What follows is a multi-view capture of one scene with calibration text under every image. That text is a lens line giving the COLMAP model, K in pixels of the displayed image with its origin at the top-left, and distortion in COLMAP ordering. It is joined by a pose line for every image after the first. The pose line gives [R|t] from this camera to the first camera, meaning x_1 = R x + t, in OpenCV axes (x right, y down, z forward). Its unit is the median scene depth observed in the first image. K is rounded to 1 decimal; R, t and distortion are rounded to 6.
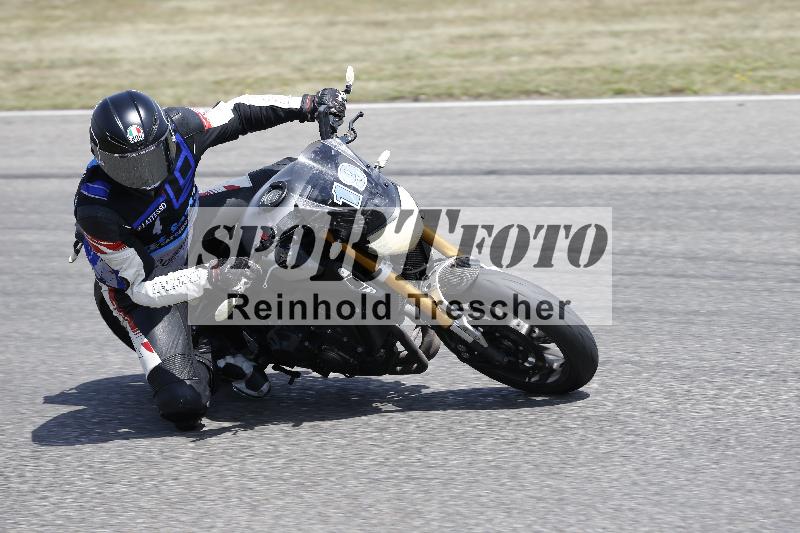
lens RADIAL K [[4700.8, 0, 412.8], [0, 4700.8, 200.0], [0, 0, 1]] dist [1.827056, 0.000000]
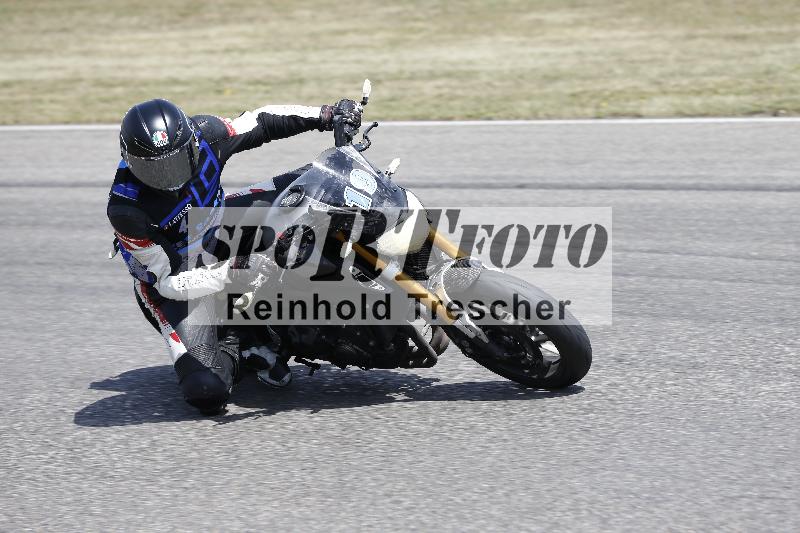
lens RADIAL K [[4700.8, 0, 414.1], [0, 4700.8, 202.9], [0, 0, 1]] dist [1.827056, 0.000000]
pose [[0.997014, 0.017346, -0.075248, 0.077222], [-0.017502, 0.999846, -0.001417, 0.001023], [0.075211, 0.002729, 0.997164, -0.068376]]
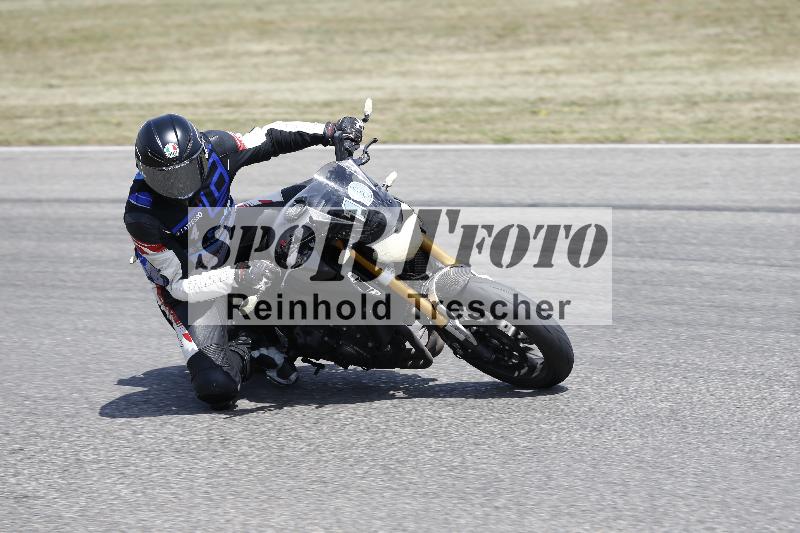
lens RADIAL K [[4700.8, 0, 402.0], [0, 4700.8, 194.8], [0, 0, 1]] dist [1.827056, 0.000000]
pose [[0.989046, 0.030273, -0.144469, 0.158499], [-0.031451, 0.999488, -0.005879, 0.001573], [0.144217, 0.010358, 0.989492, -0.133141]]
